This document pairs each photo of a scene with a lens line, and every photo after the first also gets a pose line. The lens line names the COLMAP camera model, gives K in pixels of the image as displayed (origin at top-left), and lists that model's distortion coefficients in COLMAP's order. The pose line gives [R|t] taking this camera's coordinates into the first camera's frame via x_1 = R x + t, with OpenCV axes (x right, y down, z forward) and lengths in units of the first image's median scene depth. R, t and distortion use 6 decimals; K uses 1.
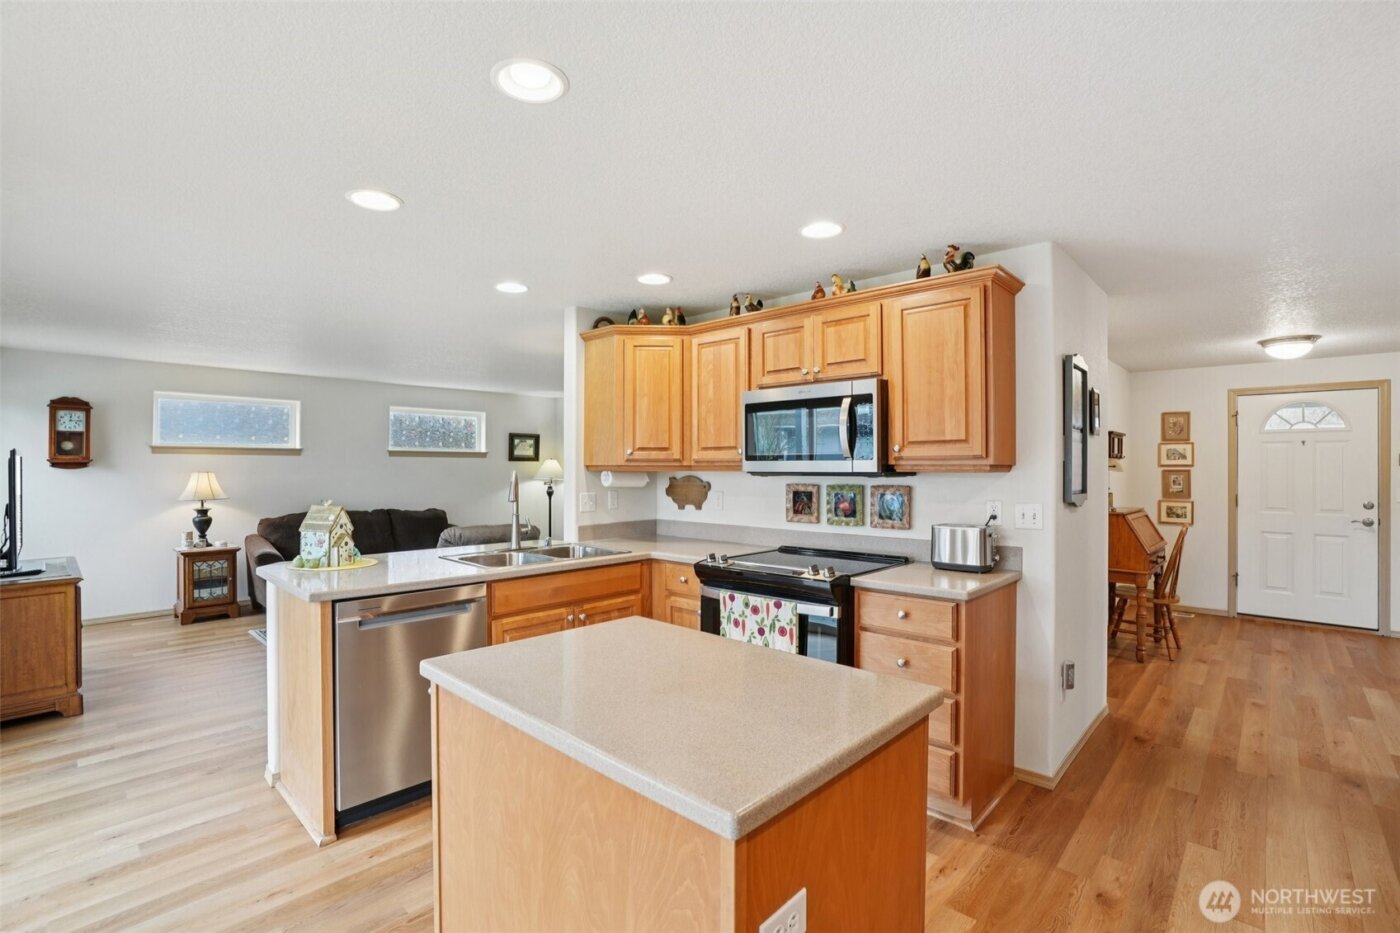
lens RADIAL K [[637.3, 0, 703.9], [0, 637.3, 463.3], [0, 0, 1]] dist [-0.055027, 0.021897]
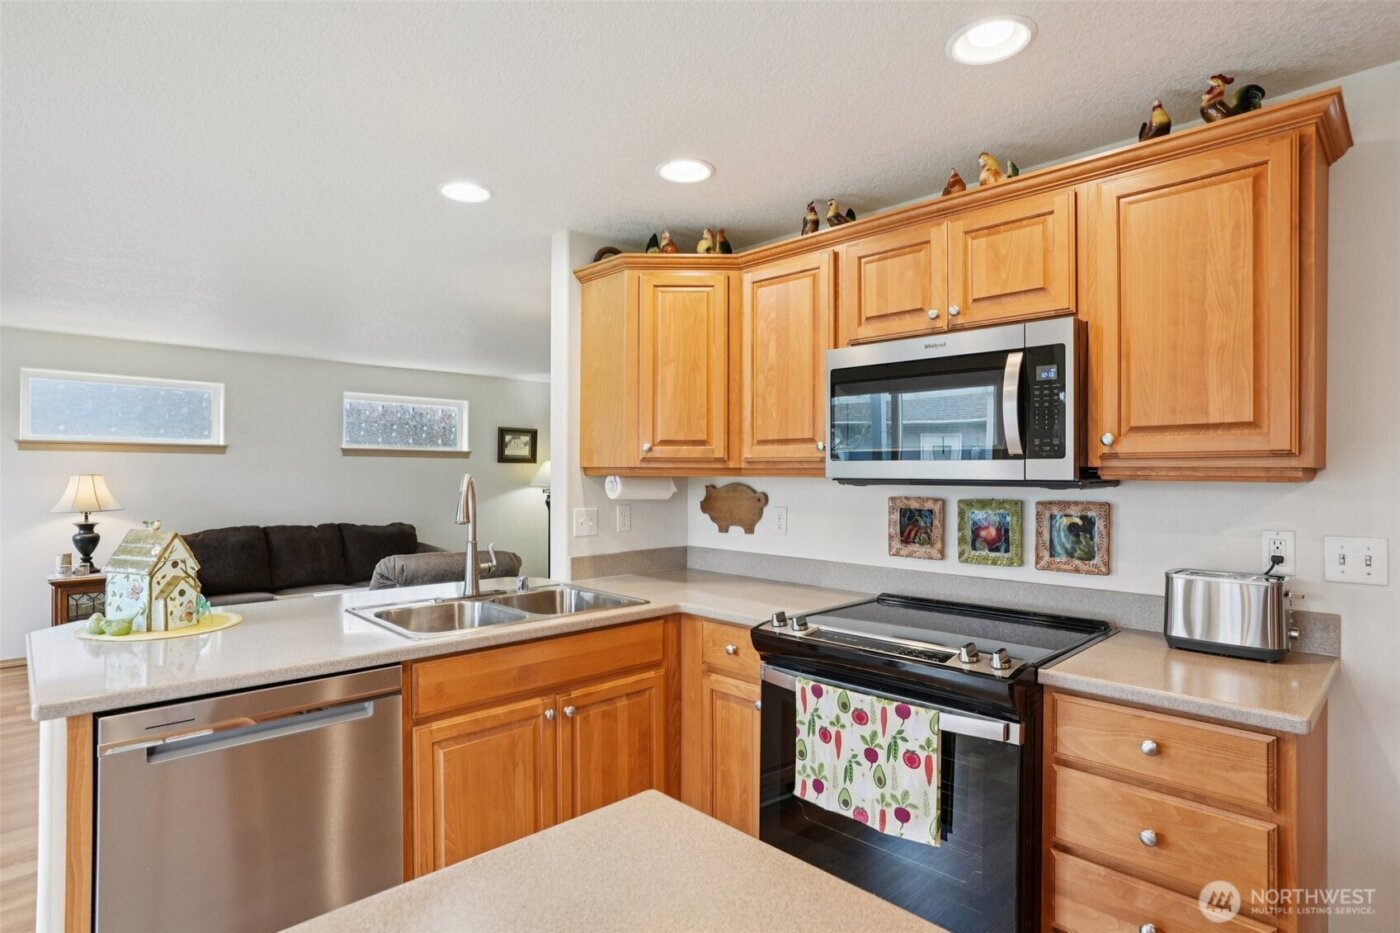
lens RADIAL K [[738.1, 0, 700.0], [0, 738.1, 466.5], [0, 0, 1]] dist [0.002010, 0.000299]
pose [[0.998779, 0.003813, -0.049247, -0.026838], [-0.003850, 0.999992, -0.000660, 0.002932], [0.049244, 0.000849, 0.998786, 0.261521]]
